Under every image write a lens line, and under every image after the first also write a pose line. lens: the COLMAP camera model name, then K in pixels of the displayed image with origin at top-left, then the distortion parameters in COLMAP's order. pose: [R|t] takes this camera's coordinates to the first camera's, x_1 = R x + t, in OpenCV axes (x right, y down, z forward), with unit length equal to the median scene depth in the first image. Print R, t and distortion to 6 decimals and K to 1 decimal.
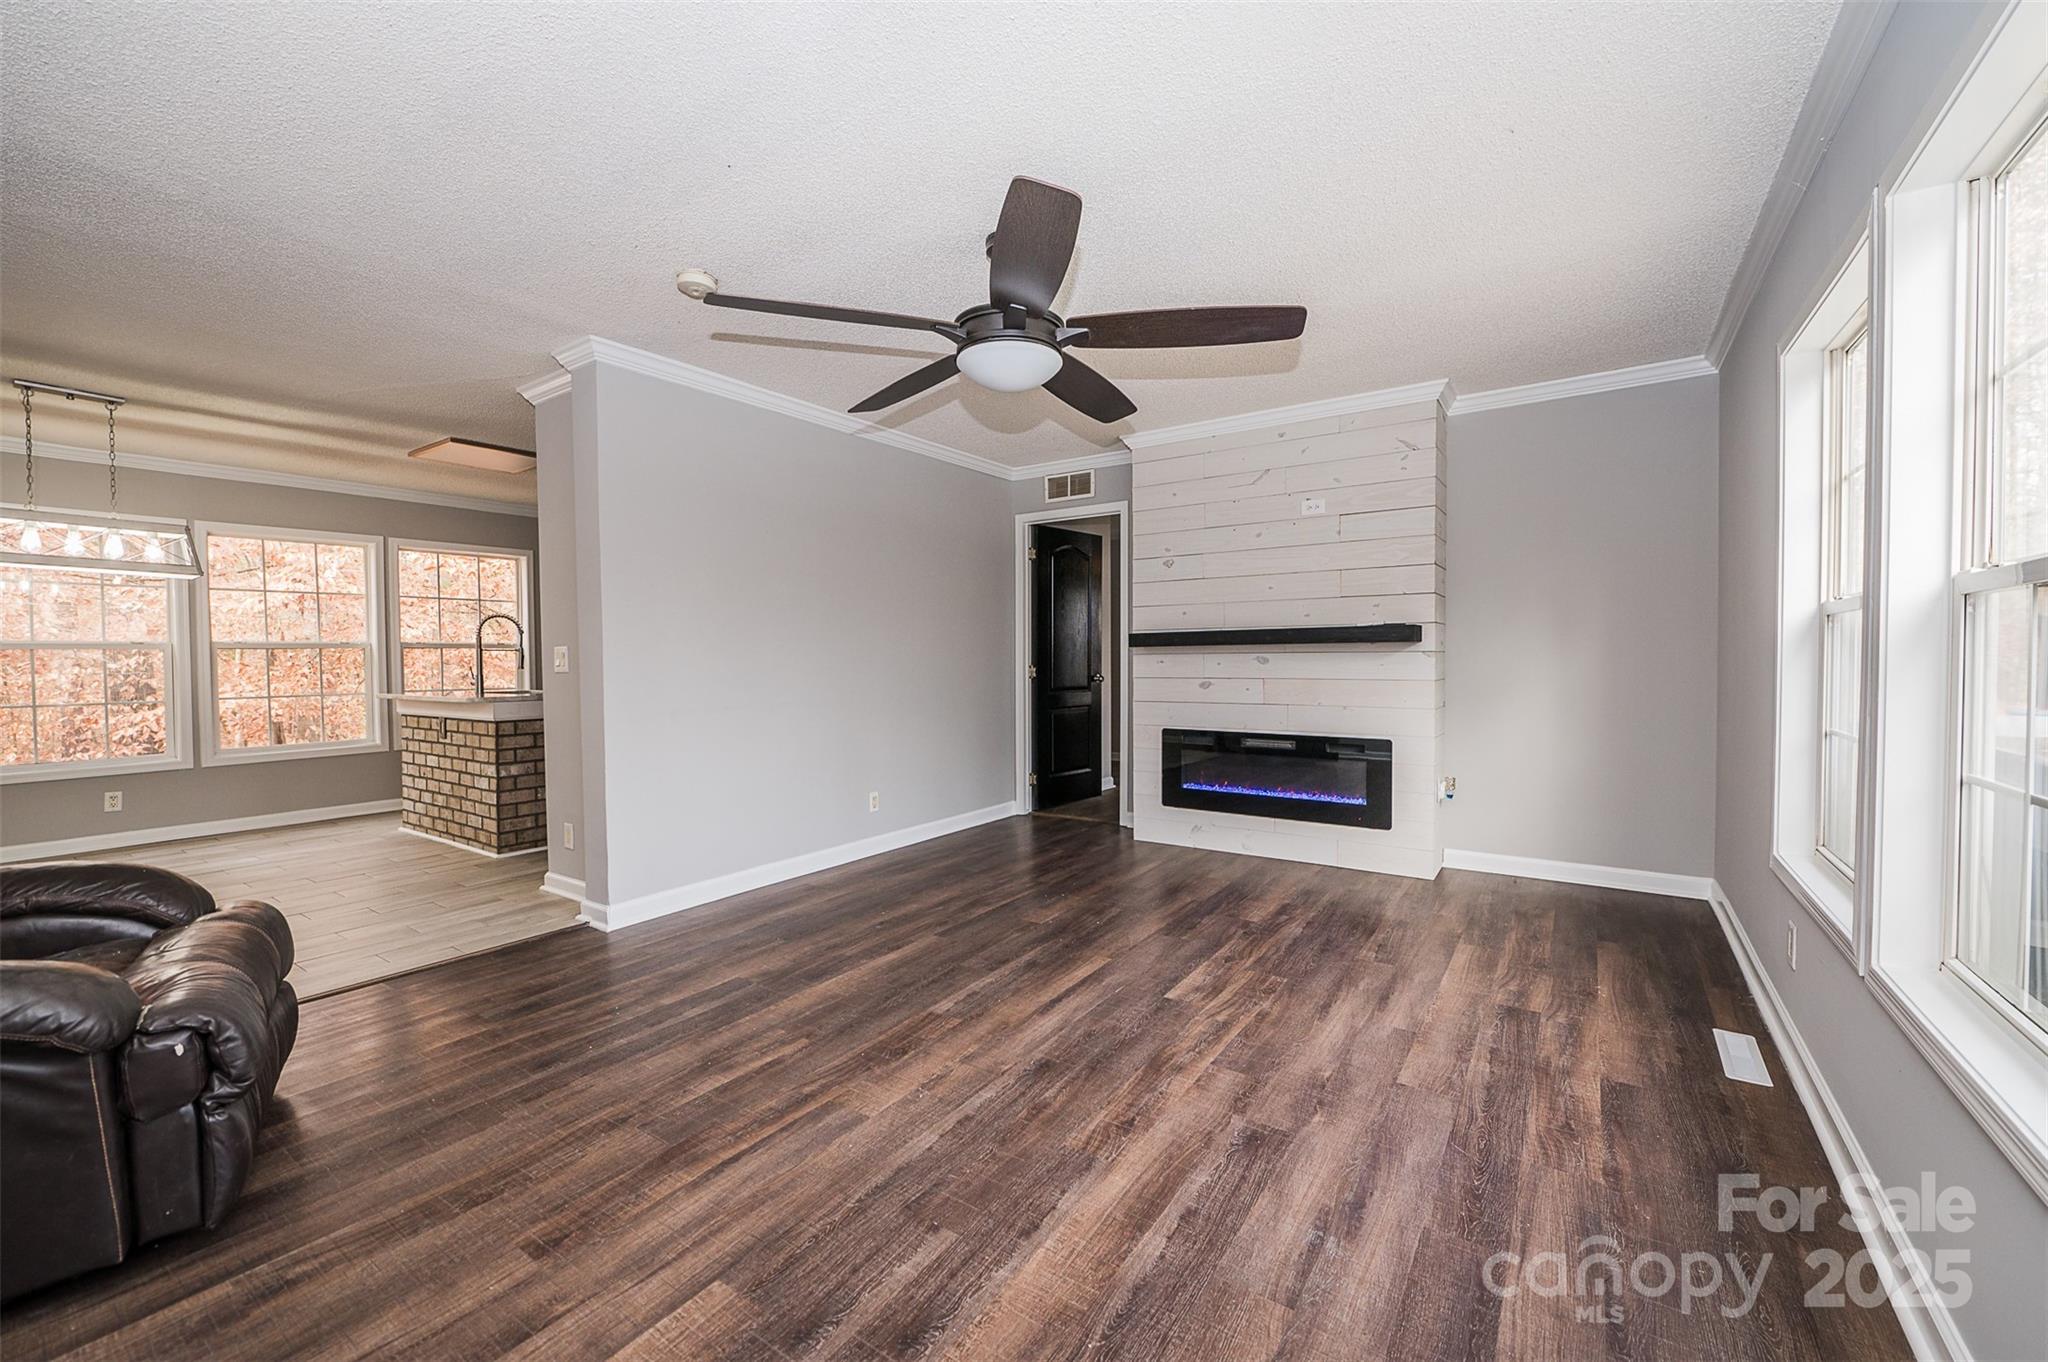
lens RADIAL K [[815.0, 0, 1041.9], [0, 815.0, 670.0], [0, 0, 1]] dist [-0.008350, 0.000490]
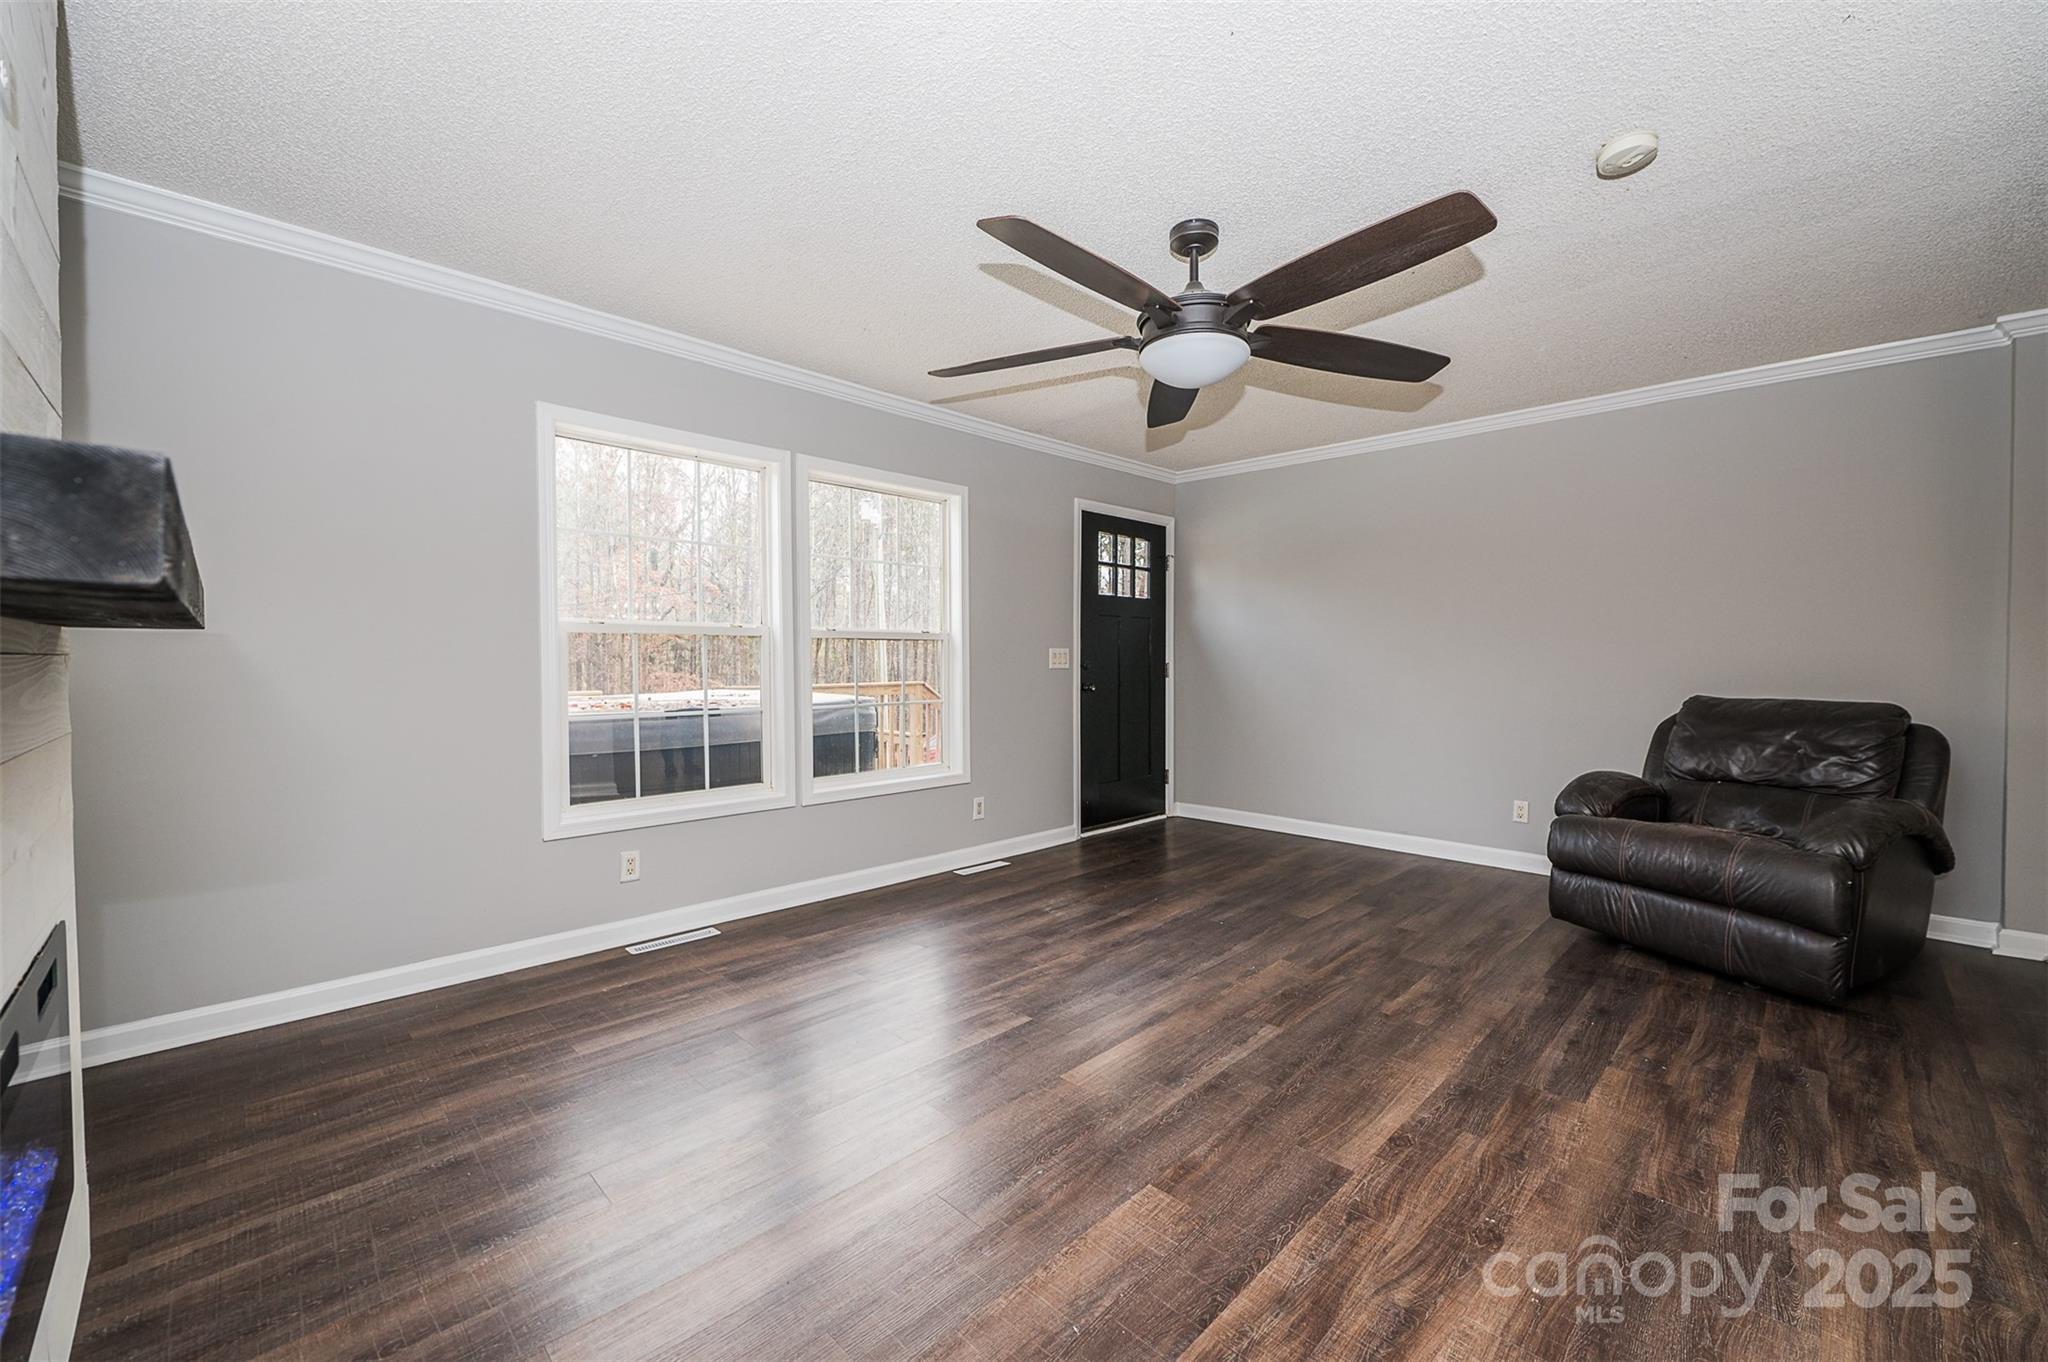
lens RADIAL K [[815.0, 0, 1026.6], [0, 815.0, 676.6], [0, 0, 1]] dist [-0.008350, 0.000490]
pose [[-0.979563, 0.002281, 0.201127, -0.043493], [0.010191, 0.999214, 0.038297, -0.041942], [-0.200882, 0.039564, -0.978816, 2.278458]]
